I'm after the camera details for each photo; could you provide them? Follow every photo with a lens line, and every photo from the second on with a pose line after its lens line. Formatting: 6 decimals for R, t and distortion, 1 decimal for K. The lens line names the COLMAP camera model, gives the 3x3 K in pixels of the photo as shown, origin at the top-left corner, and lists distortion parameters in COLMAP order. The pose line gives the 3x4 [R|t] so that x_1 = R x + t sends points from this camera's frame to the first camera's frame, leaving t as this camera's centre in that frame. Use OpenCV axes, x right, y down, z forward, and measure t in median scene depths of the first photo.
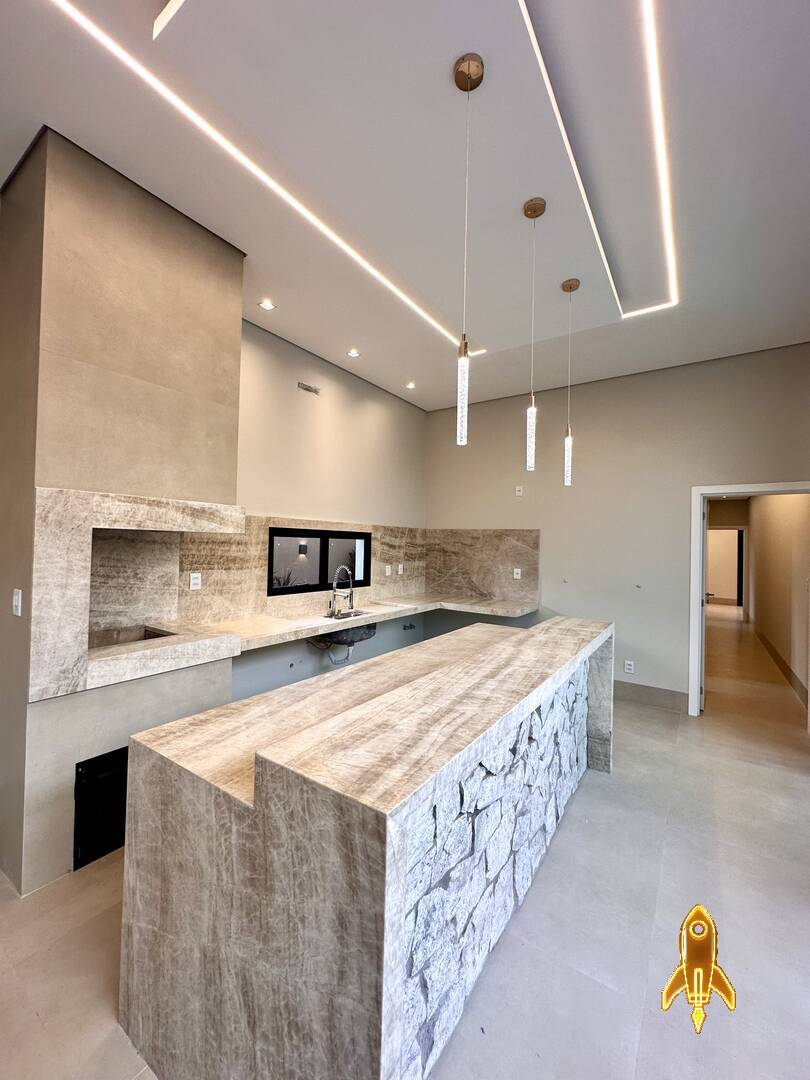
lens RADIAL K [[430.7, 0, 407.4], [0, 430.7, 538.1], [0, 0, 1]] dist [-0.007449, 0.001631]
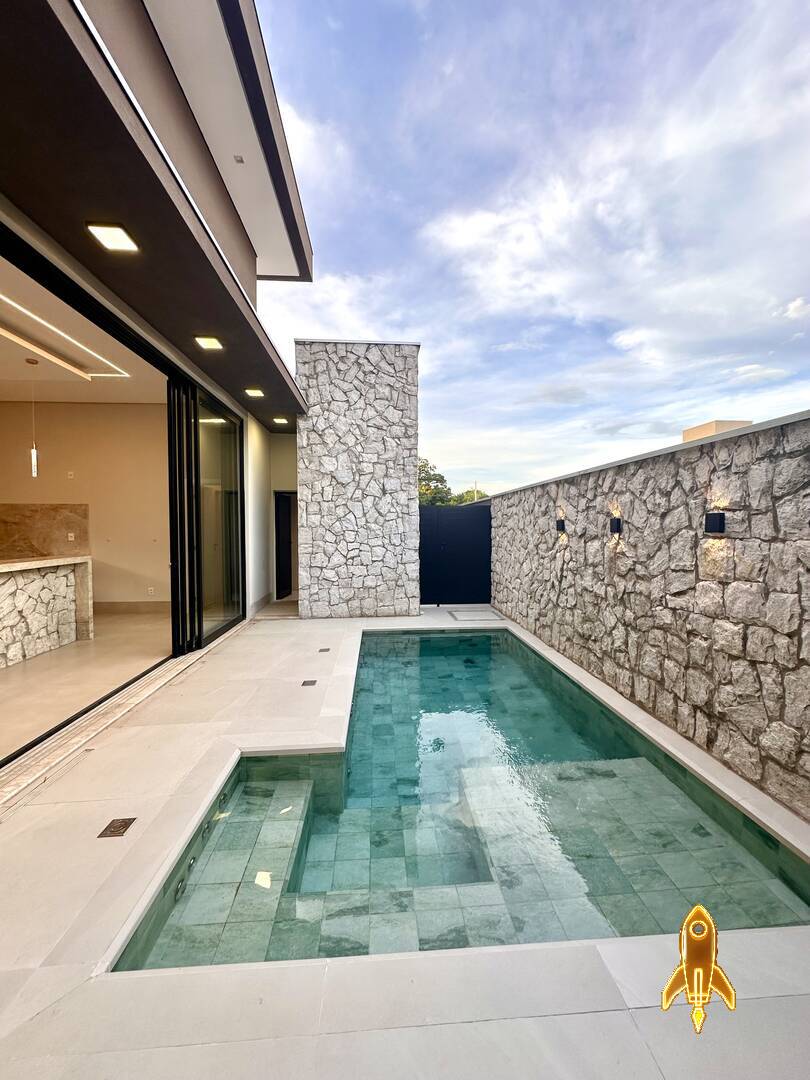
lens RADIAL K [[430.7, 0, 407.3], [0, 430.7, 539.9], [0, 0, 1]] dist [-0.007449, 0.001631]
pose [[0.782617, -0.042598, 0.621044, 0.401764], [0.010906, 0.998441, 0.054741, 0.049690], [-0.622408, -0.036068, 0.781861, -1.155627]]
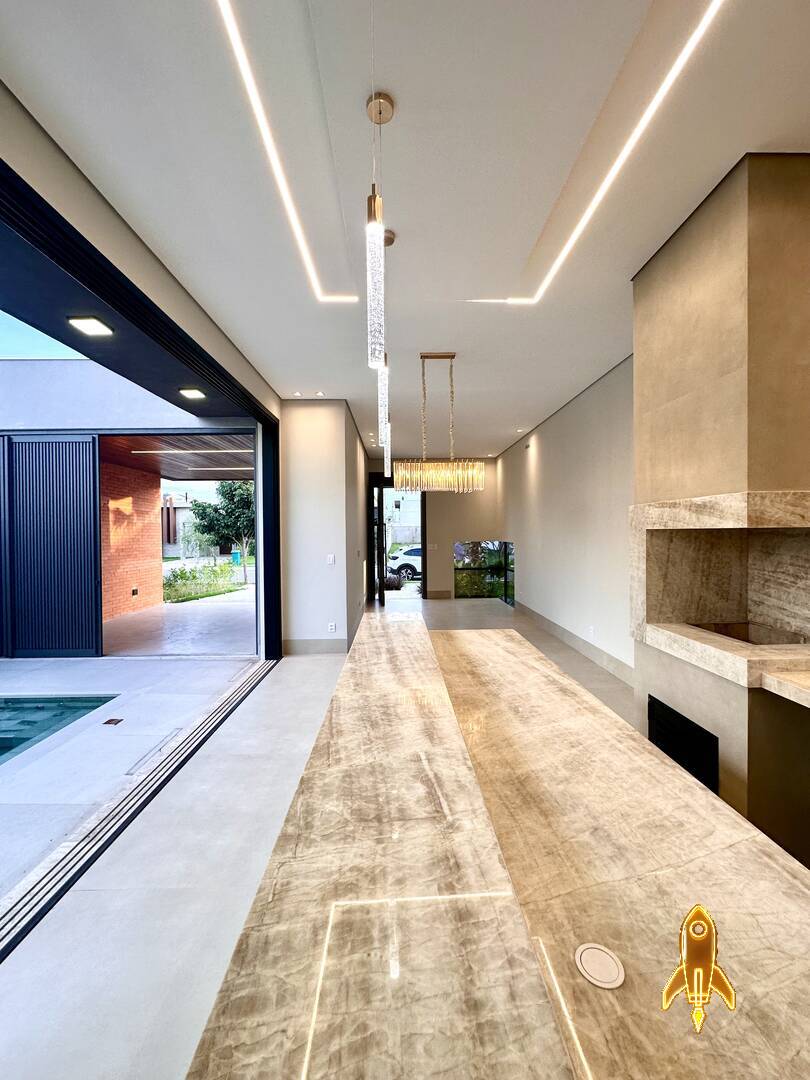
lens RADIAL K [[430.7, 0, 405.2], [0, 430.7, 539.2], [0, 0, 1]] dist [-0.007449, 0.001631]
pose [[-0.815135, -0.004229, -0.579256, 0.474439], [0.001658, 0.999952, -0.009633, 0.013644], [0.579269, -0.008813, -0.815089, 1.110742]]
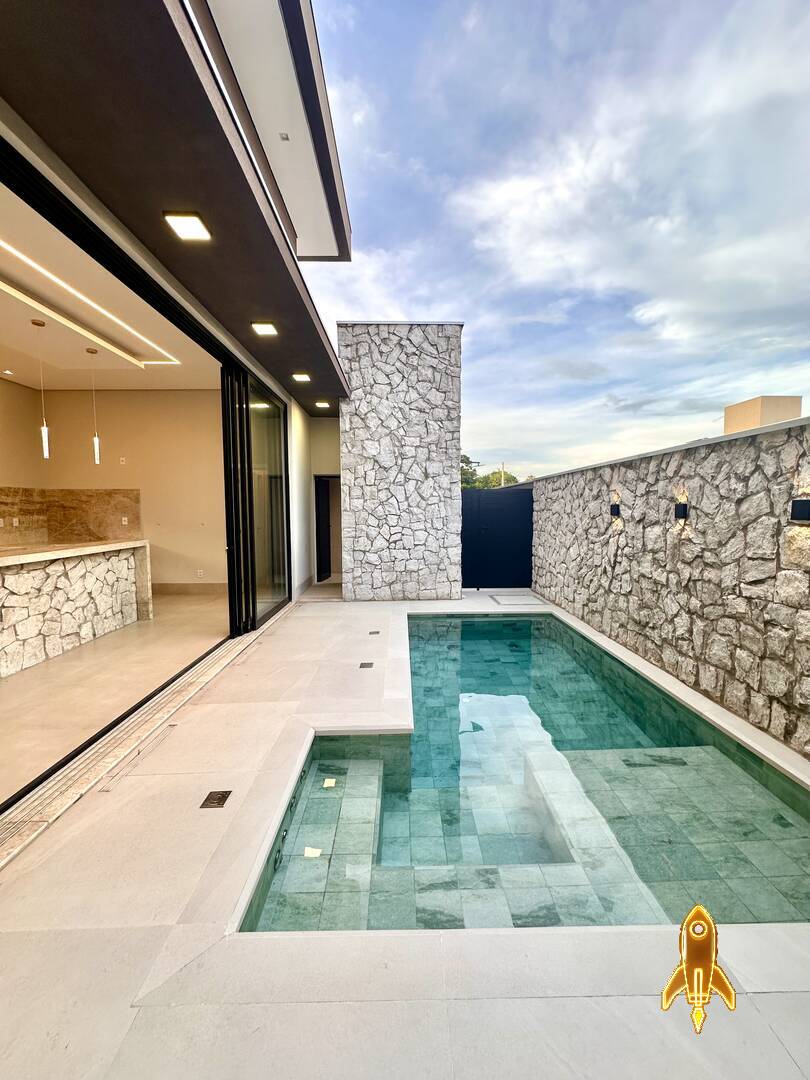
lens RADIAL K [[430.7, 0, 407.3], [0, 430.7, 540.1], [0, 0, 1]] dist [-0.007449, 0.001631]
pose [[0.814595, -0.067821, 0.576052, 0.321279], [0.014180, 0.995172, 0.097114, 0.036236], [-0.579857, -0.070940, 0.811624, -1.098921]]
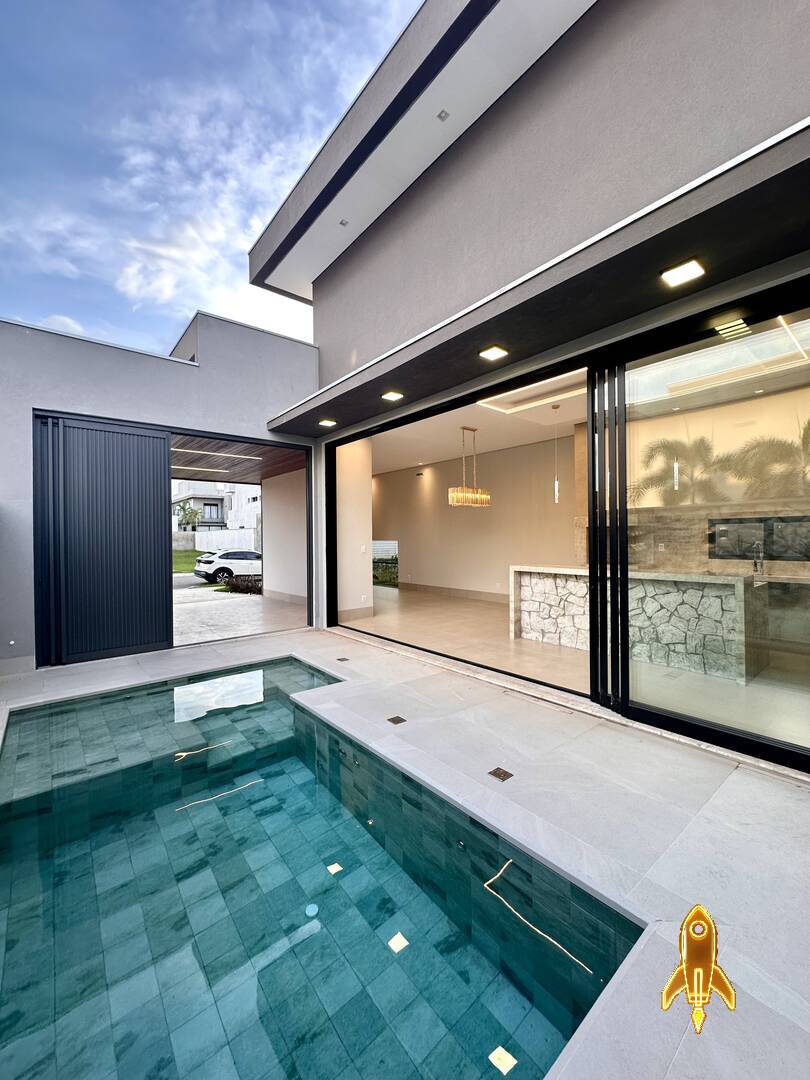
lens RADIAL K [[430.7, 0, 407.4], [0, 430.7, 542.8], [0, 0, 1]] dist [-0.007449, 0.001631]
pose [[-0.268198, -0.007950, -0.963331, 2.038690], [0.019164, 0.999724, -0.013586, 0.083601], [0.963173, -0.022105, -0.267971, 0.344605]]
